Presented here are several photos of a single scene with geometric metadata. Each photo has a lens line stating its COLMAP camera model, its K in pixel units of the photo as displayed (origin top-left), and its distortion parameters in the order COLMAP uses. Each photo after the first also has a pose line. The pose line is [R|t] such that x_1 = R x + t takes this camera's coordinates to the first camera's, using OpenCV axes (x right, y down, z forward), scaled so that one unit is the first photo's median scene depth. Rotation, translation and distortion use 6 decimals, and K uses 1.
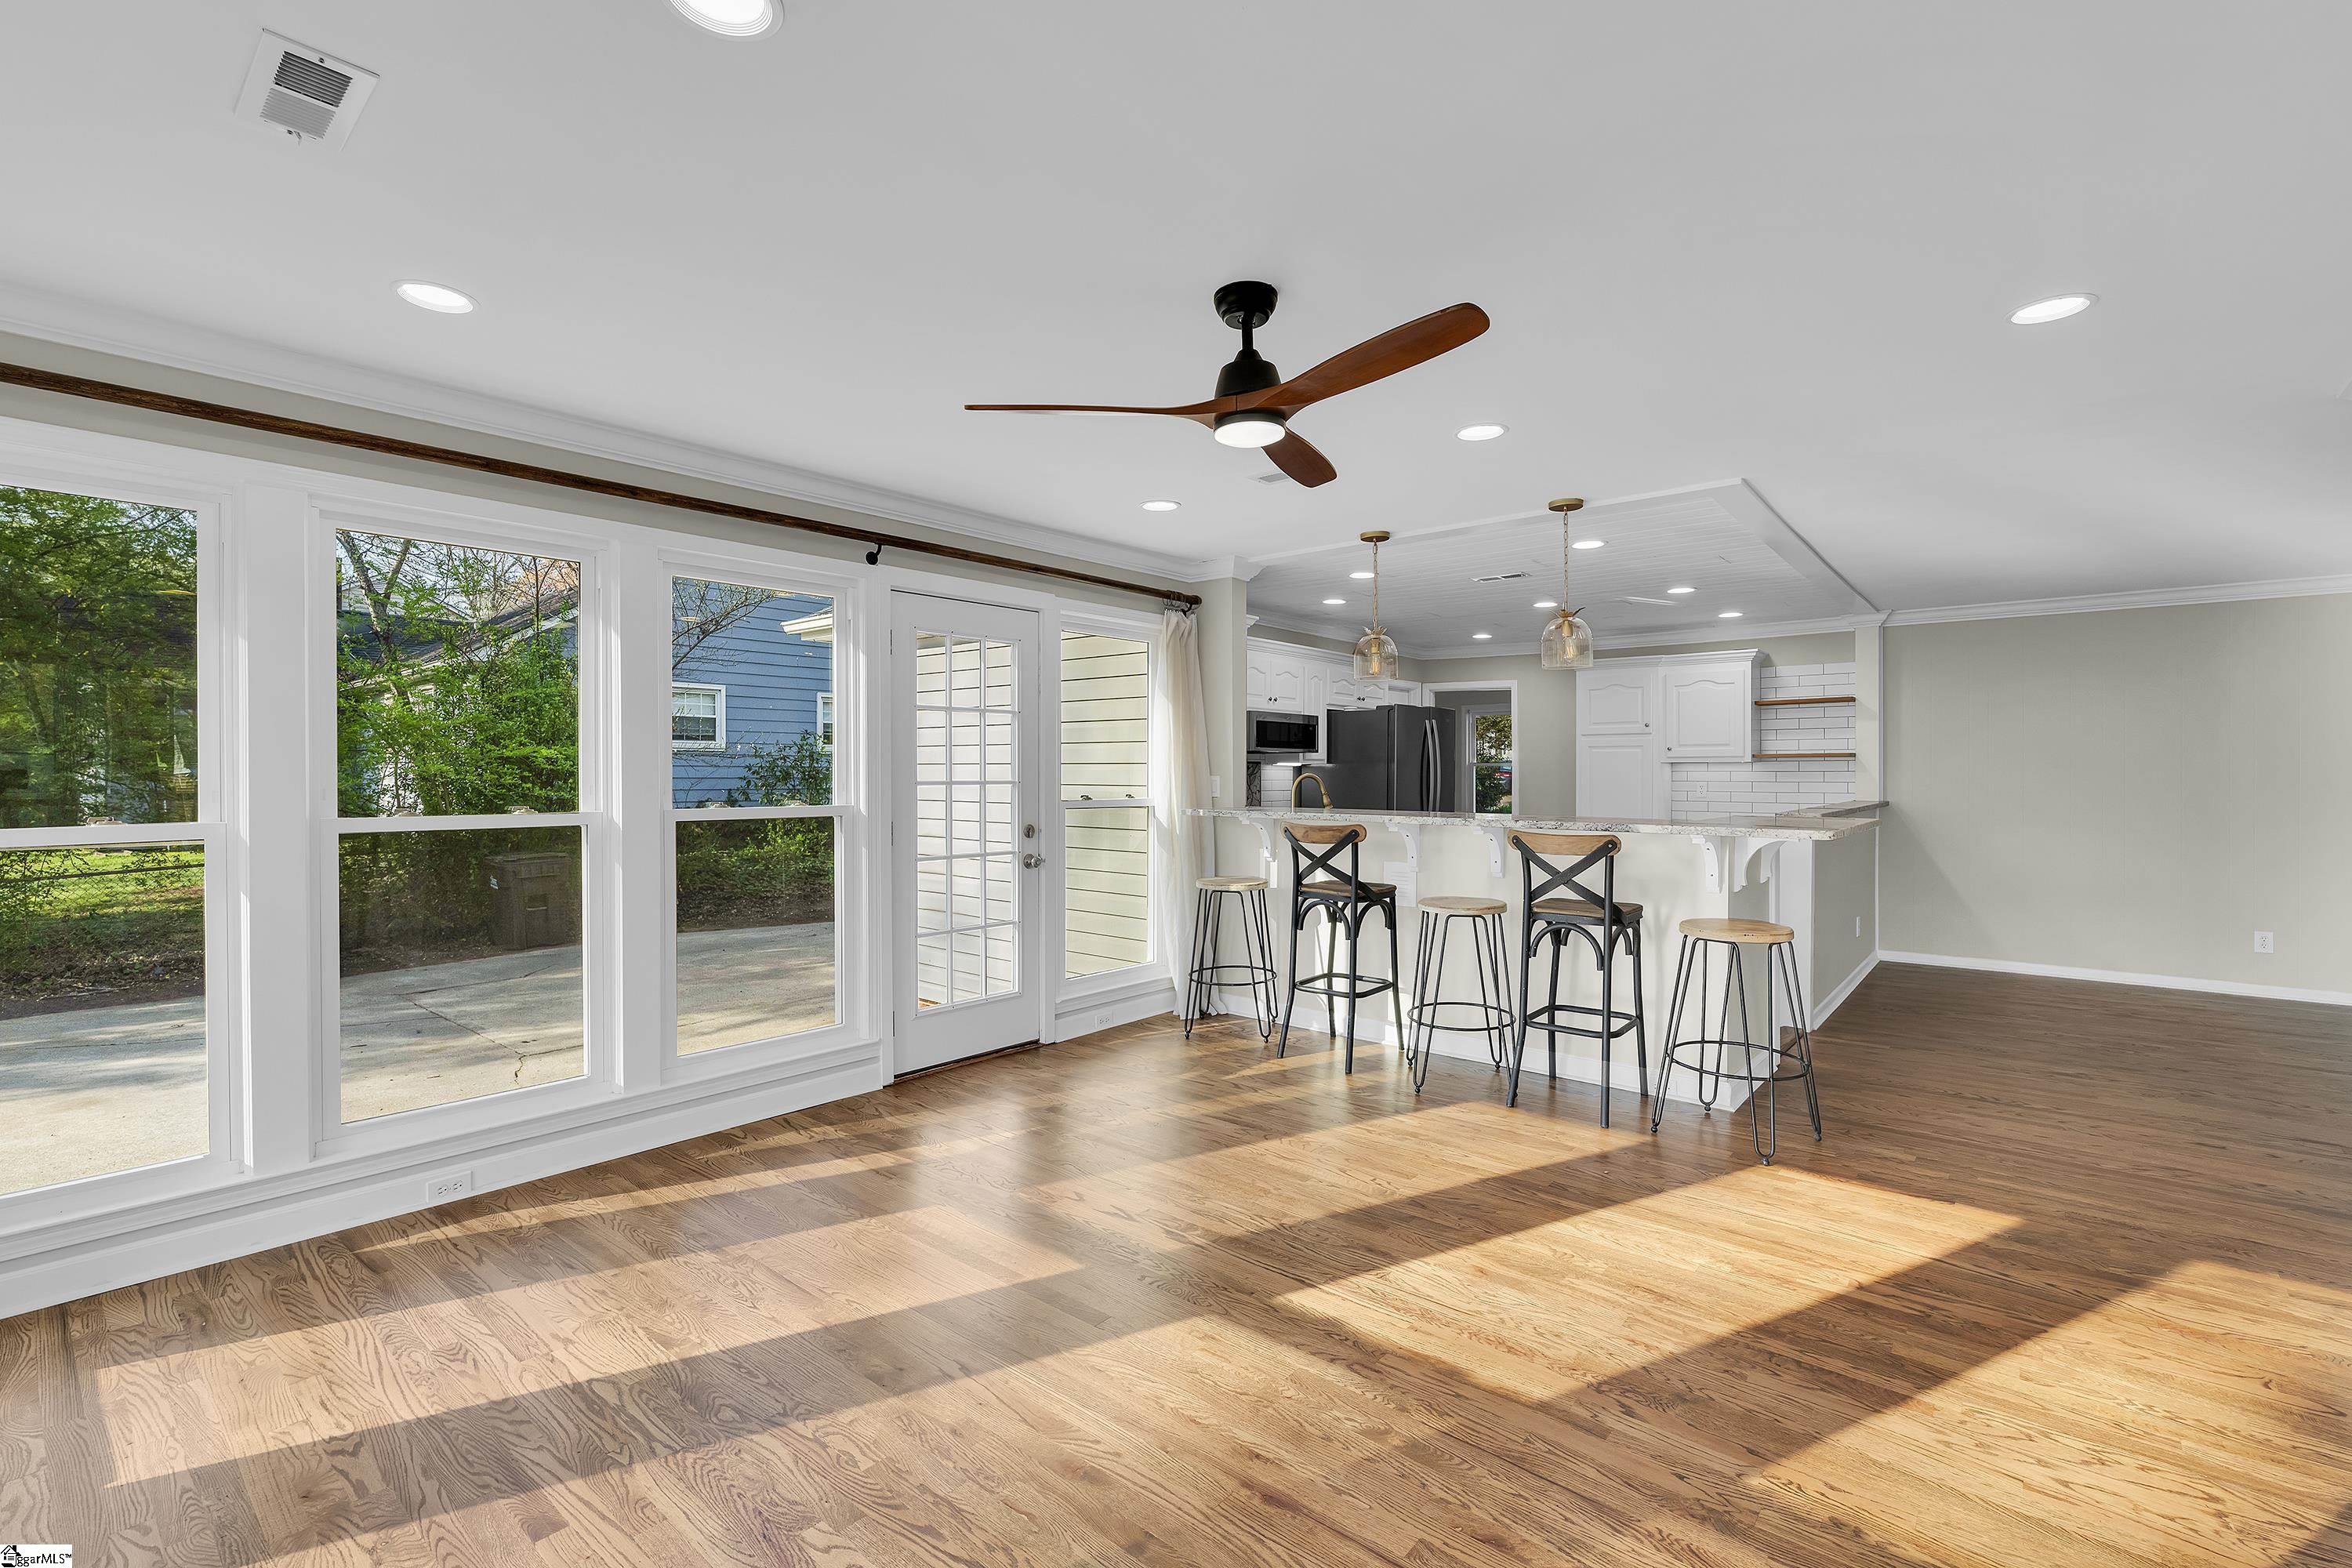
lens RADIAL K [[1015.4, 0, 1183.3], [0, 1015.4, 773.2], [0, 0, 1]] dist [0.002002, 0.000723]
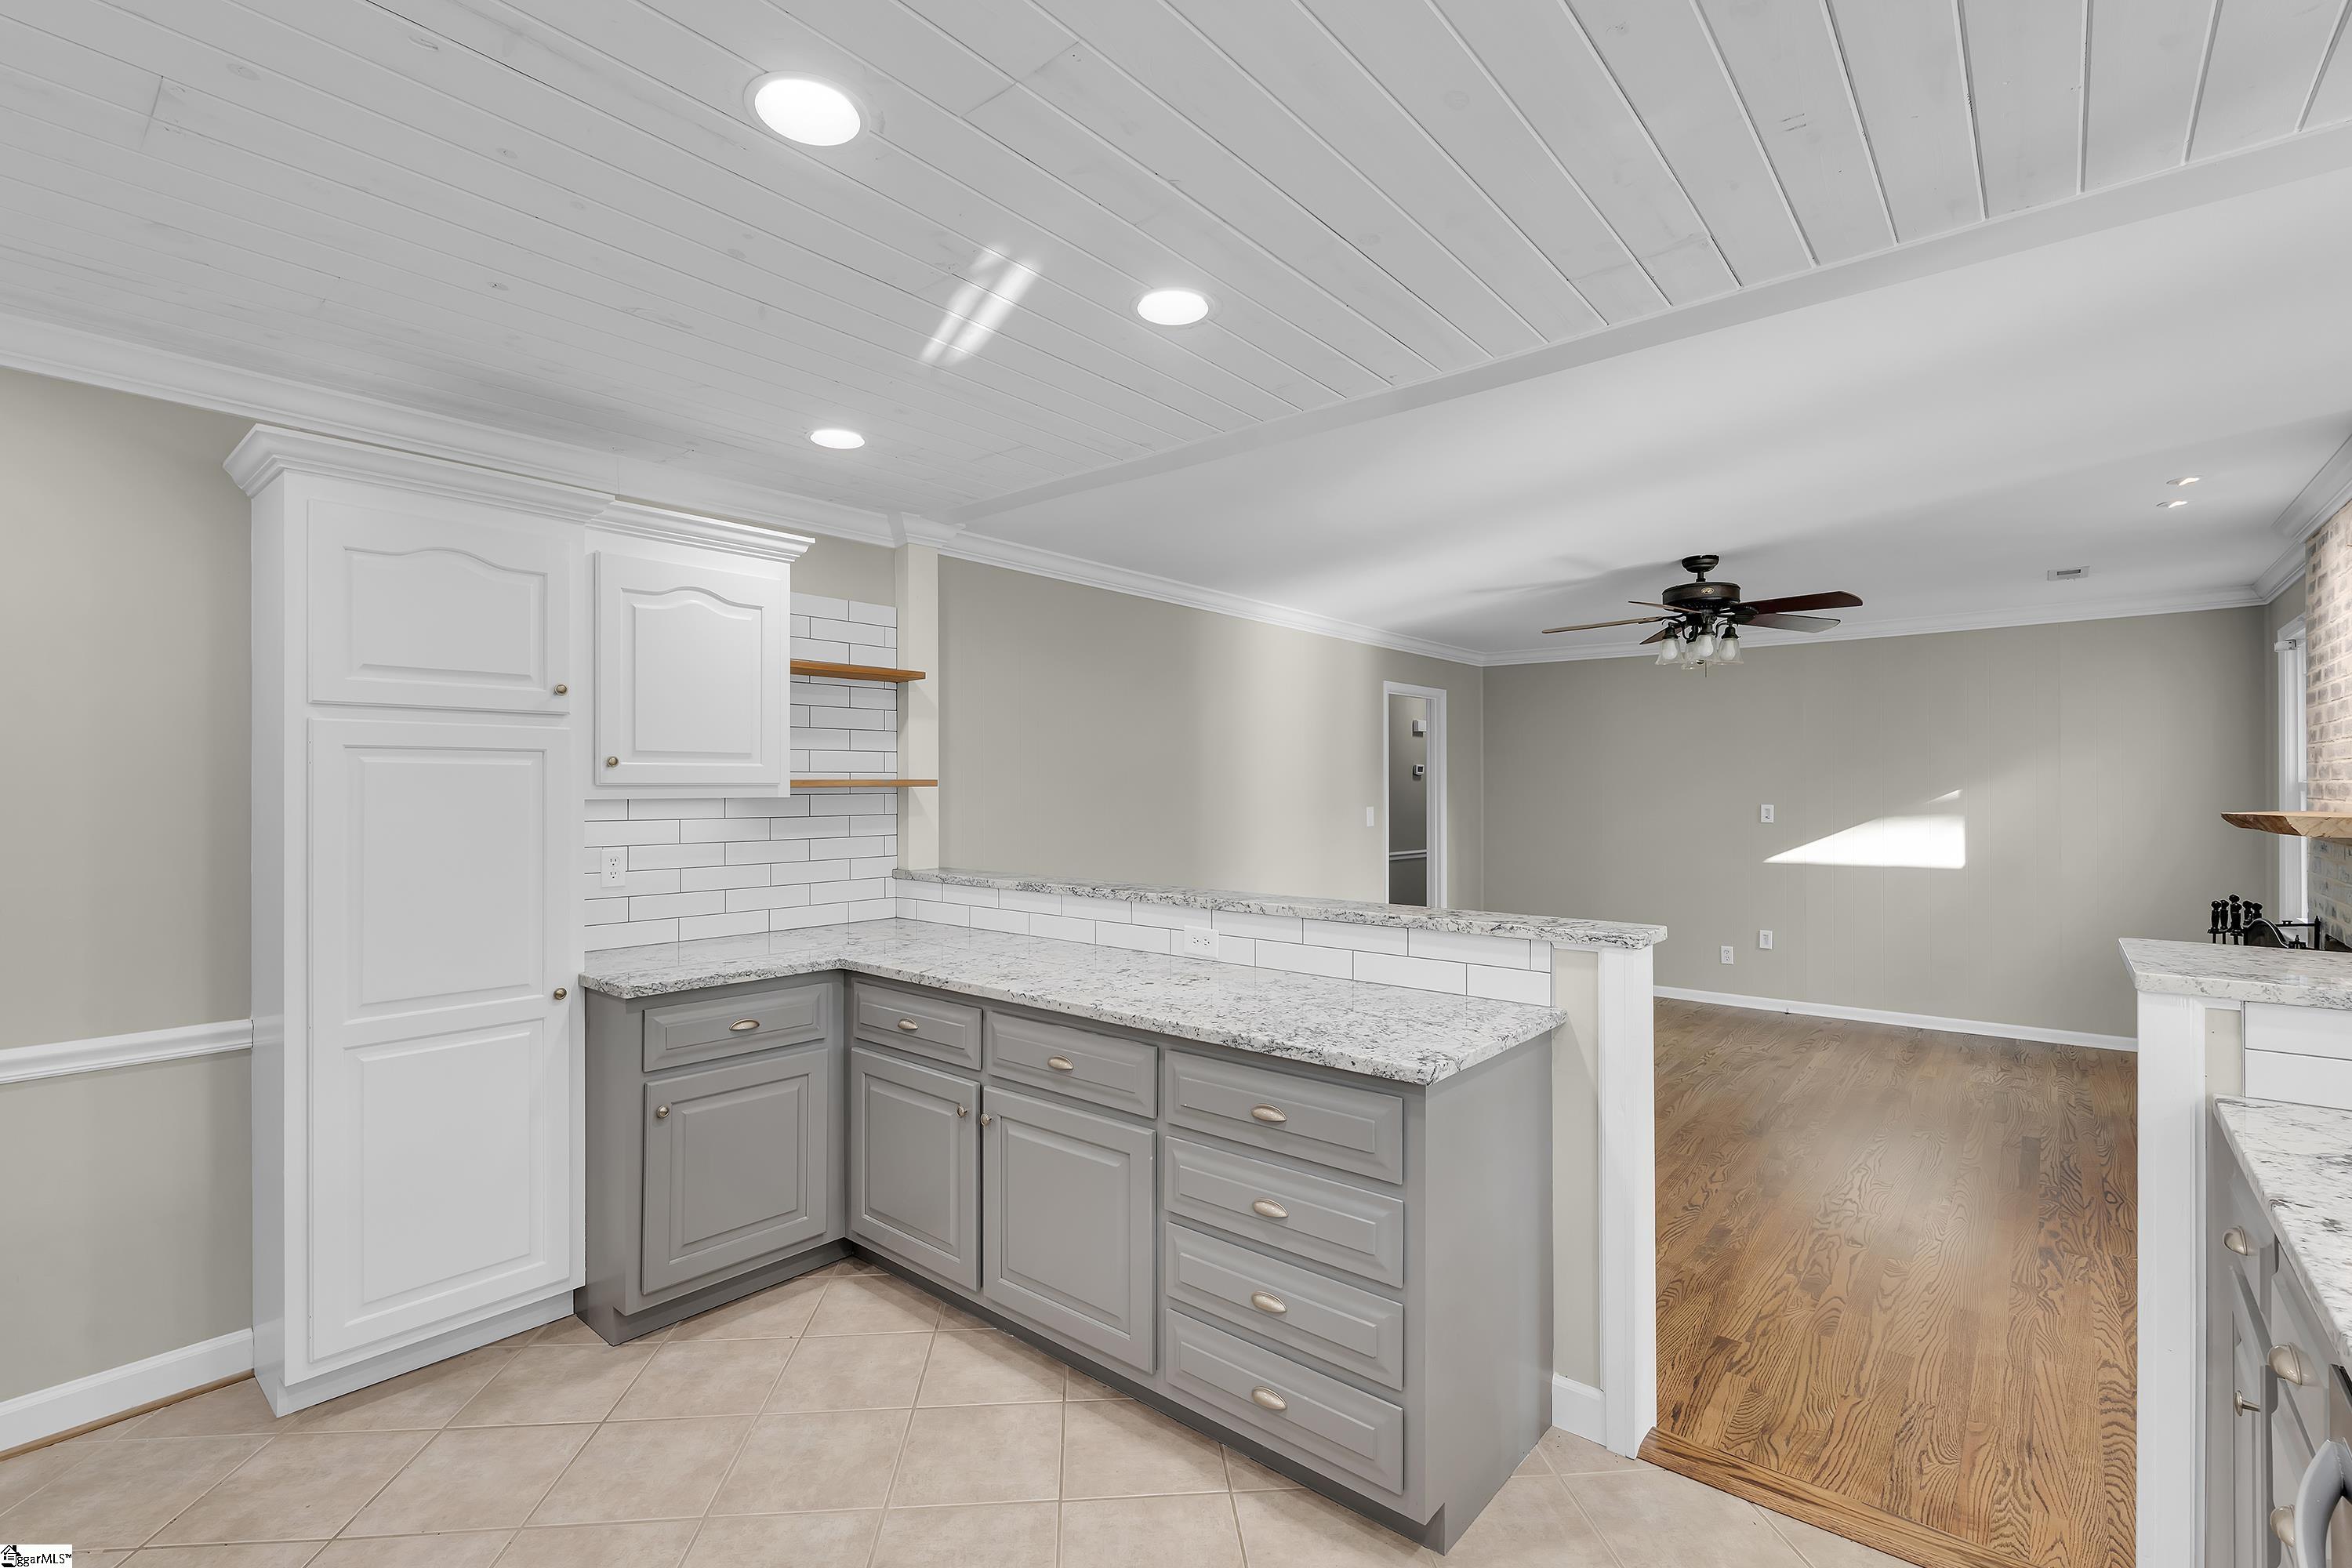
lens RADIAL K [[1039.3, 0, 1174.3], [0, 1039.3, 784.3], [0, 0, 1]] dist [-0.000500, 0.001305]
pose [[0.003087, 0.003596, 0.999989, 0.240995], [0.001291, 0.999993, -0.003600, -0.030878], [-0.999994, 0.001302, 0.003083, 1.693406]]
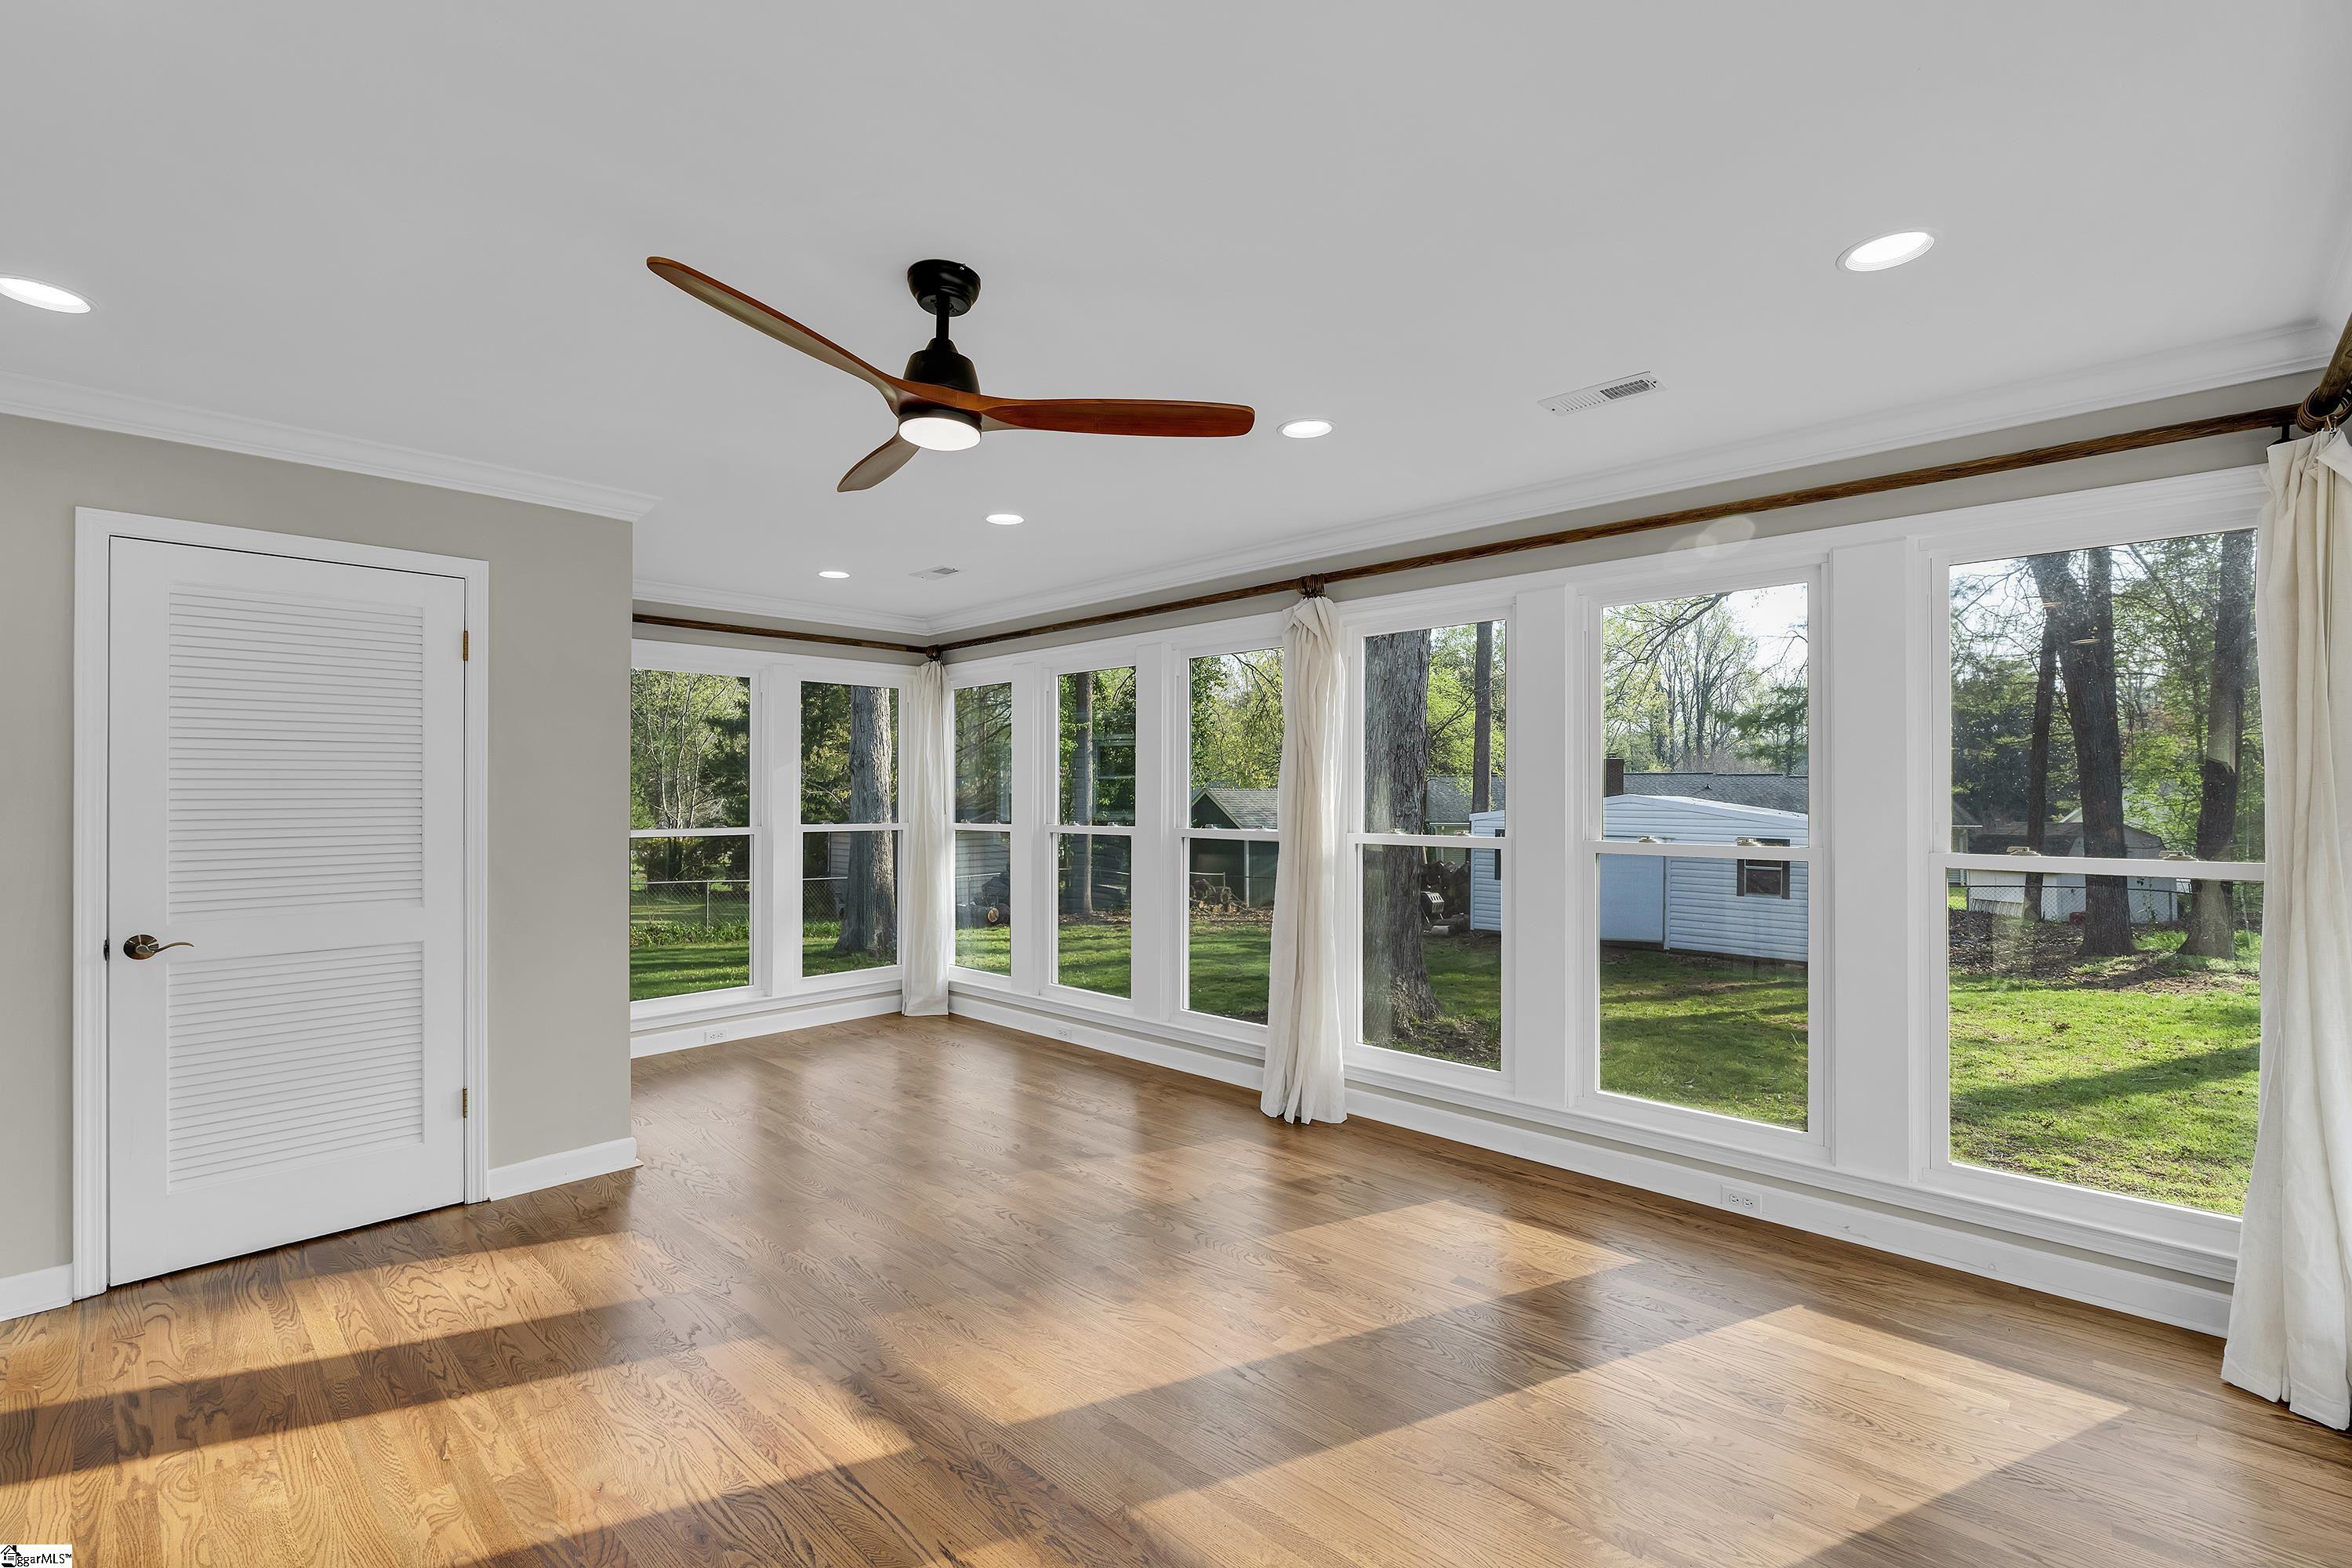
lens RADIAL K [[1039.3, 0, 1182.8], [0, 1039.3, 795.3], [0, 0, 1]] dist [-0.000500, 0.001305]
pose [[-0.998452, -0.000069, 0.055616, -0.129359], [0.000030, 0.999998, 0.001780, -0.016894], [-0.055616, 0.001779, -0.998451, 1.252961]]
